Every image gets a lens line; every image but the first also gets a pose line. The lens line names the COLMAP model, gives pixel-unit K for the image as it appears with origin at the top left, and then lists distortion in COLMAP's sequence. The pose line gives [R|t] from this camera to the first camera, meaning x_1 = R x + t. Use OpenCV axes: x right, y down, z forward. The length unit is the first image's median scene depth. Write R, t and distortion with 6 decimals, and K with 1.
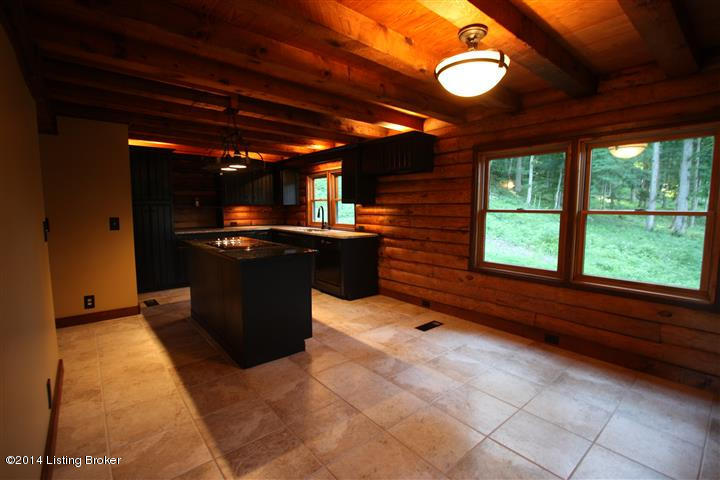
lens RADIAL K [[330.9, 0, 359.0], [0, 330.9, 239.9], [0, 0, 1]] dist [-0.000170, -0.000008]
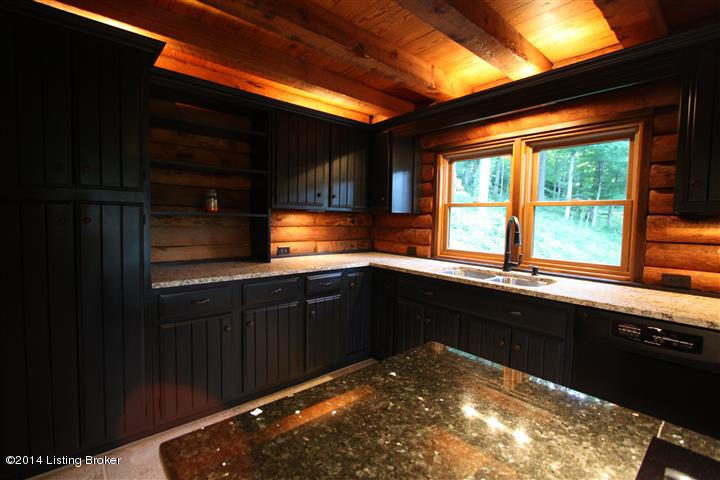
lens RADIAL K [[330.9, 0, 361.4], [0, 330.9, 237.8], [0, 0, 1]] dist [-0.000170, -0.000008]
pose [[0.999536, 0.020379, 0.022621, -0.278087], [-0.019317, 0.998744, -0.046229, -0.047160], [-0.023534, 0.045771, 0.998675, 0.521453]]
